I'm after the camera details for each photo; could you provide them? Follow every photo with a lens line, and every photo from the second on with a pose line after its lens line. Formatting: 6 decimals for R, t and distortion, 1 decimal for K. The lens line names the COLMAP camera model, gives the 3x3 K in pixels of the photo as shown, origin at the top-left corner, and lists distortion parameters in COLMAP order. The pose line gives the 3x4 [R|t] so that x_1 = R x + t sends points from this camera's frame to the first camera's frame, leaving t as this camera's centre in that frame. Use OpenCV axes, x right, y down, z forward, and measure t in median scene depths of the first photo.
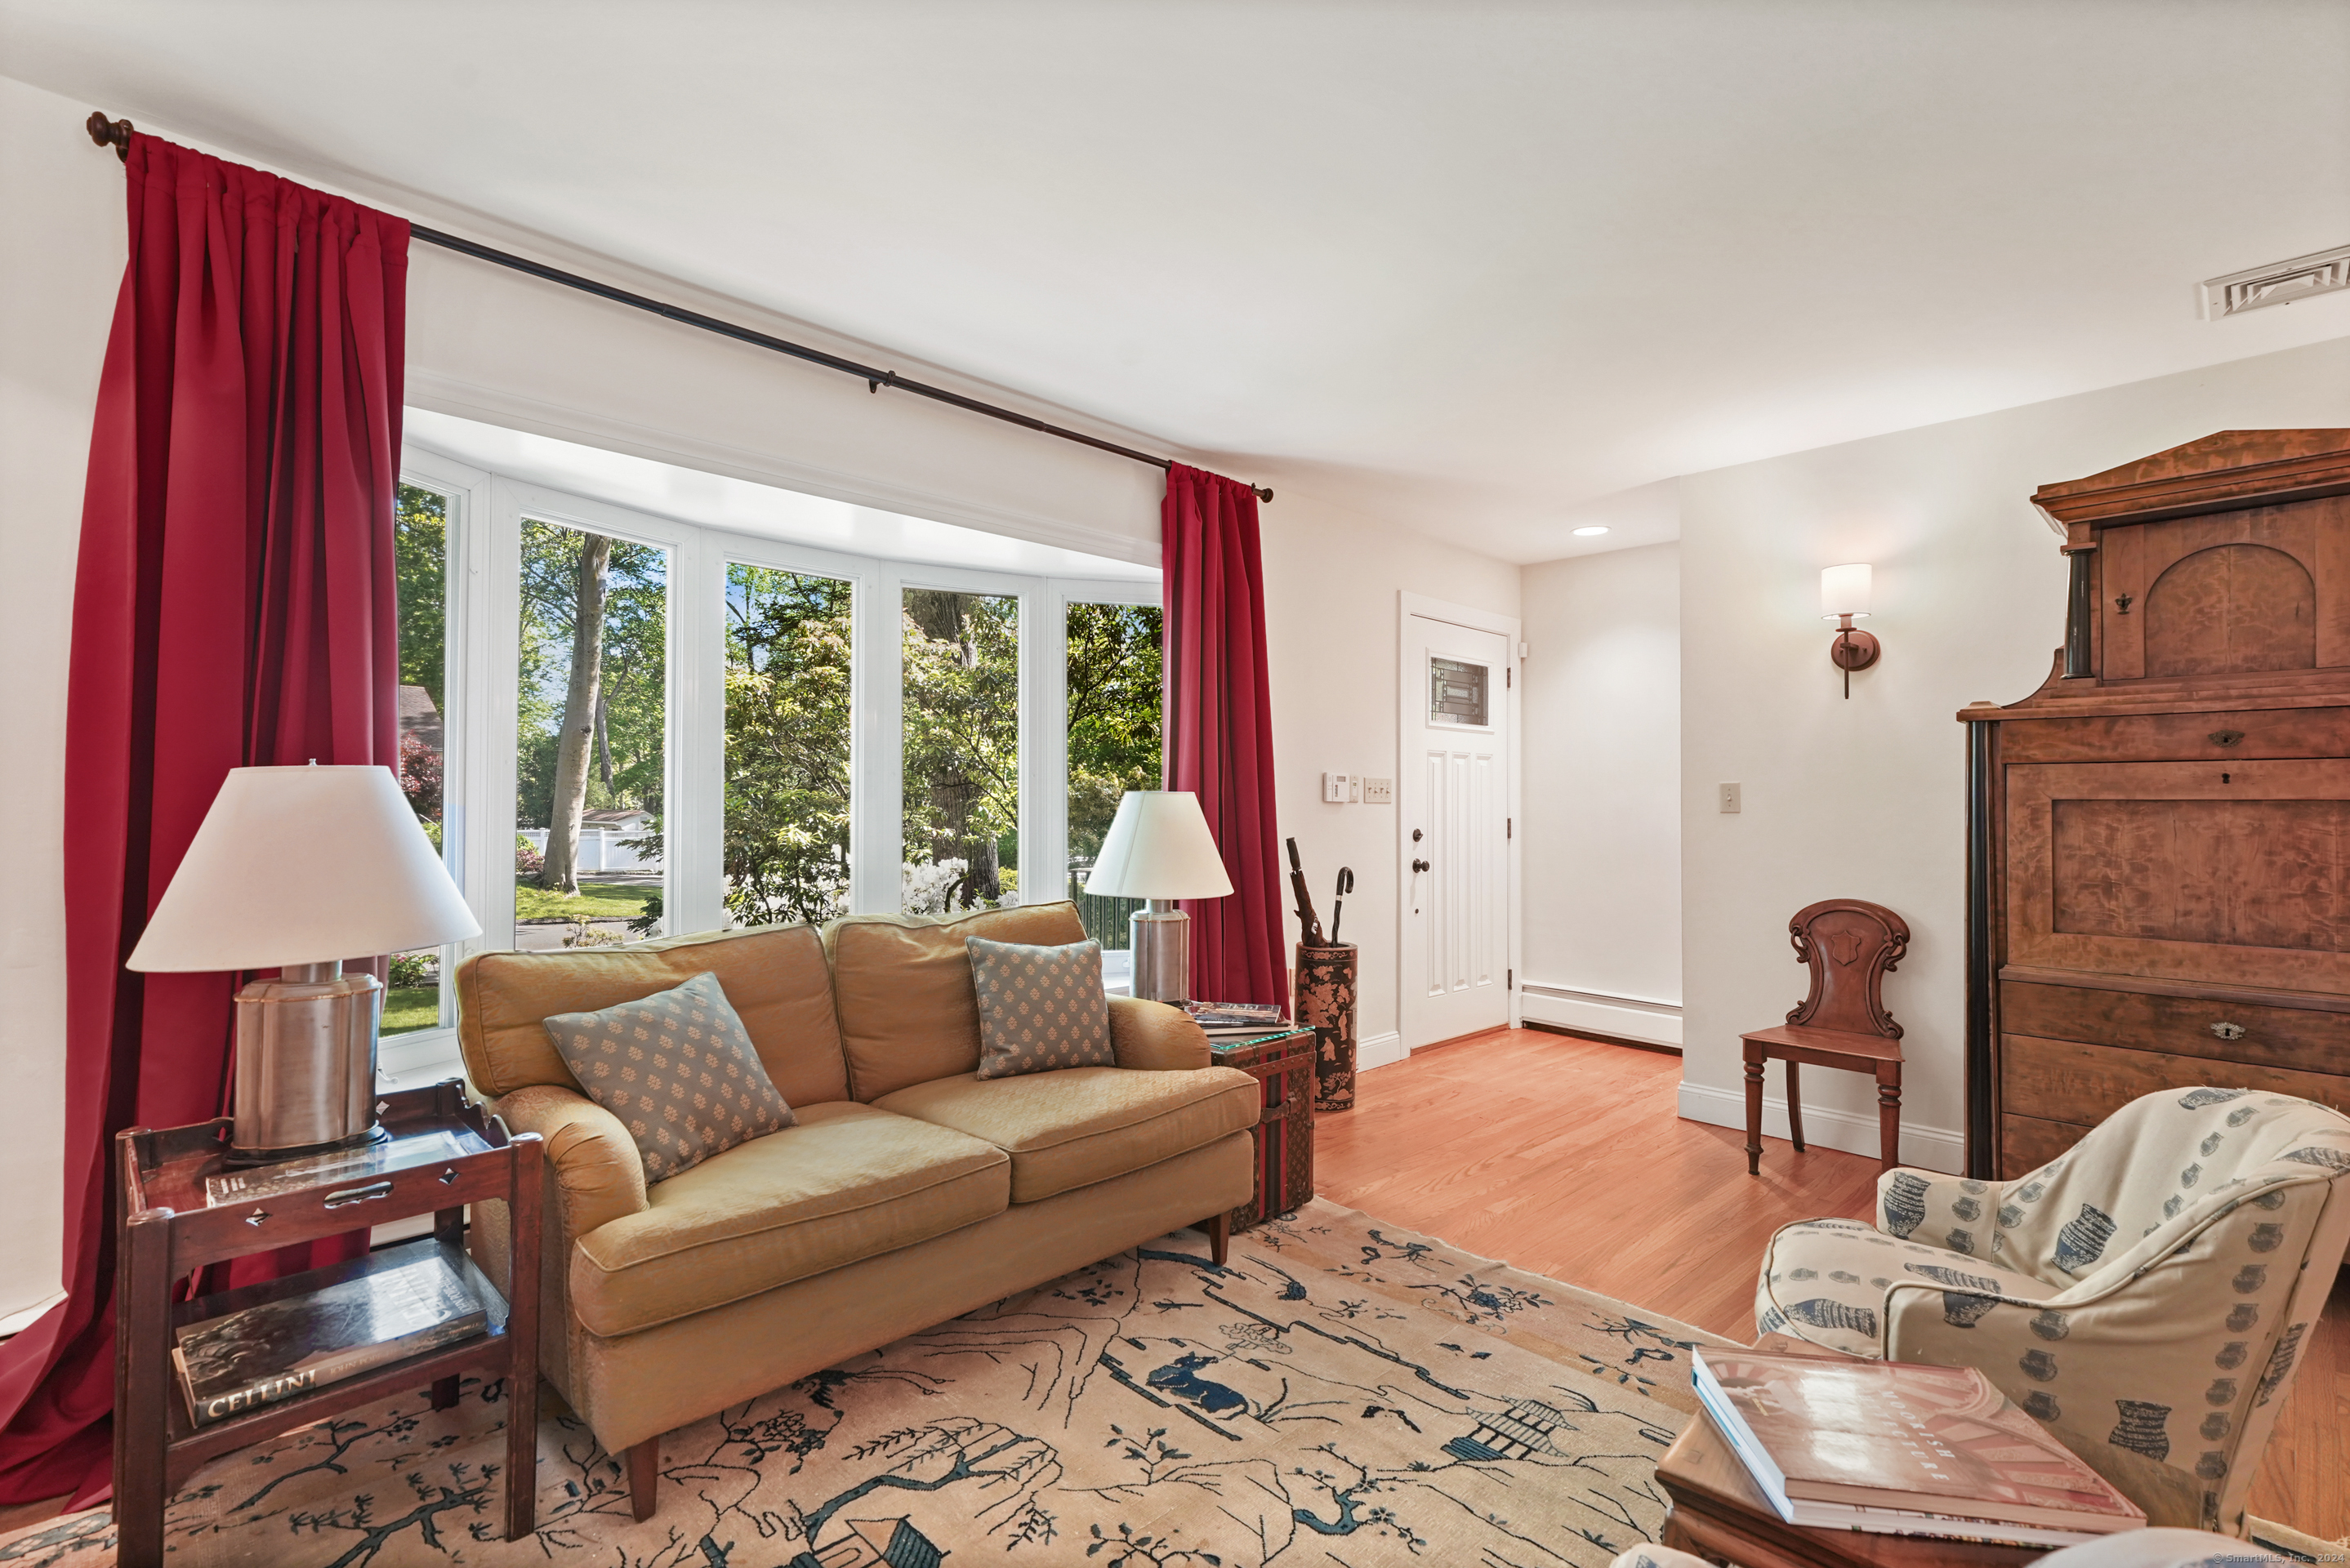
lens RADIAL K [[1101.2, 0, 1175.0], [0, 1101.2, 795.8], [0, 0, 1]] dist [0.013215, 0.001588]
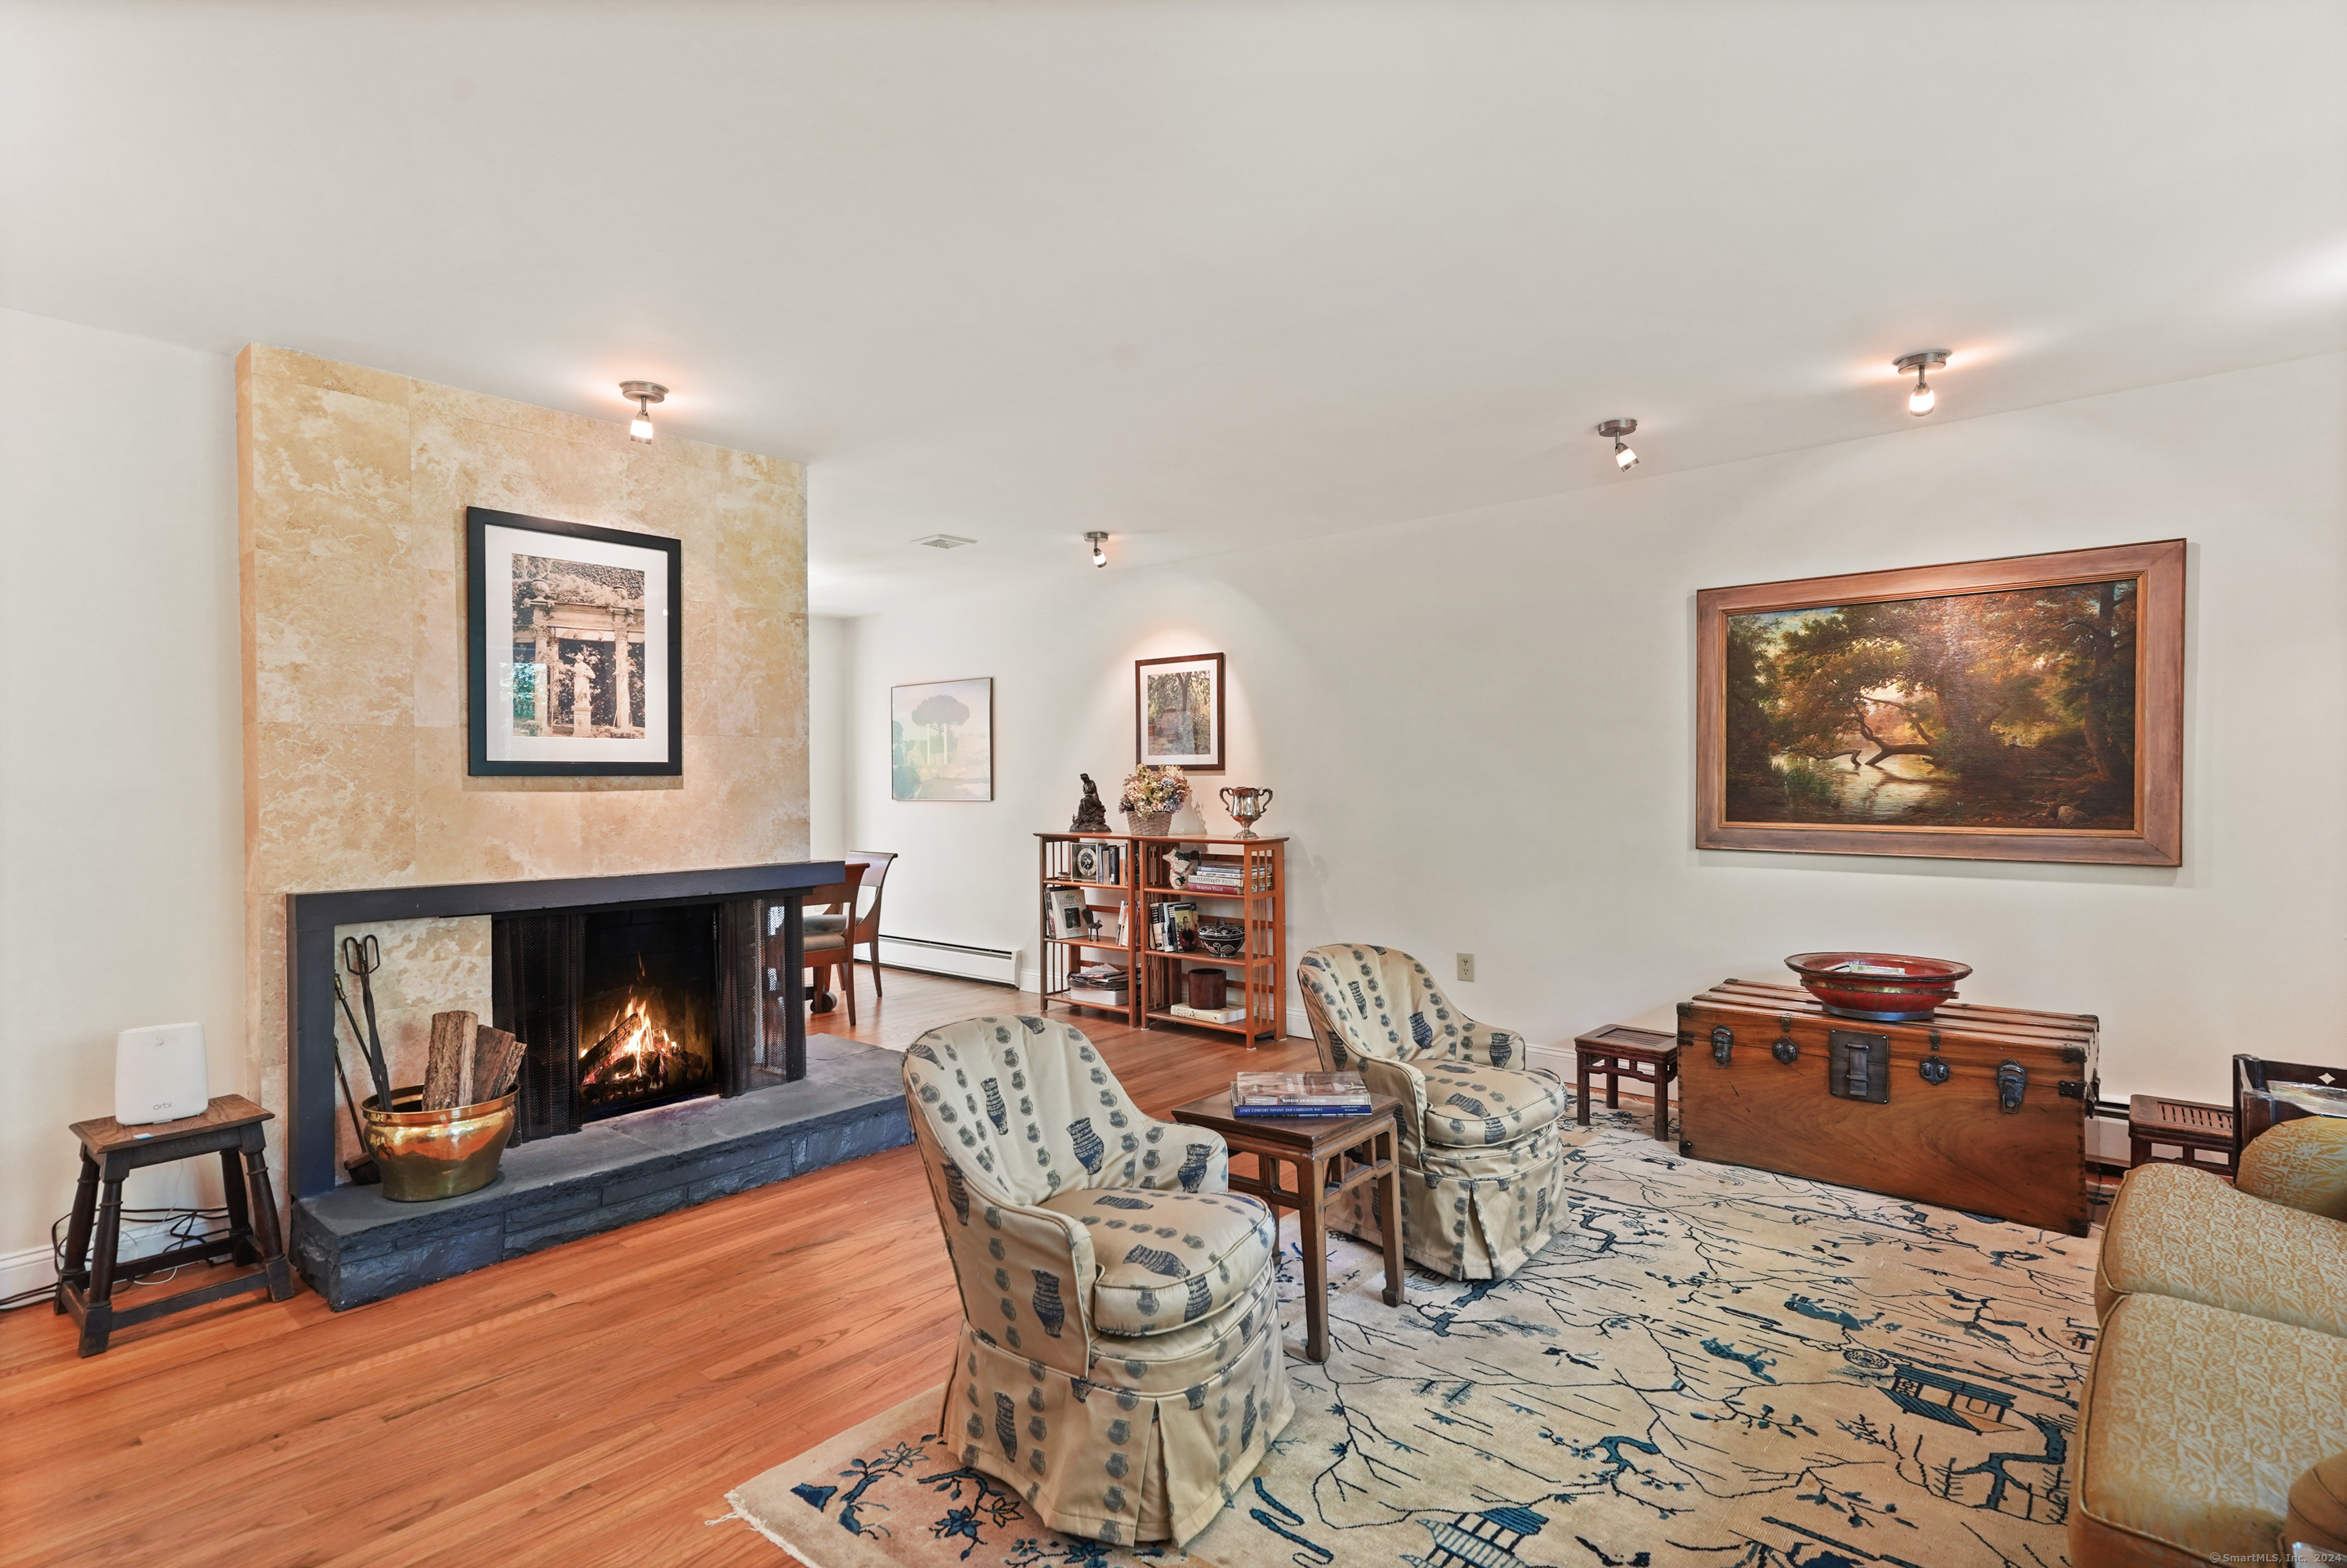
lens RADIAL K [[1191.0, 0, 1169.6], [0, 1191.0, 776.7], [0, 0, 1]] dist [0.027893, -0.000938]
pose [[-0.996681, 0.002031, -0.081384, 0.670545], [0.002674, 0.999966, -0.007802, -0.031731], [0.081365, -0.007993, -0.996652, 2.087590]]
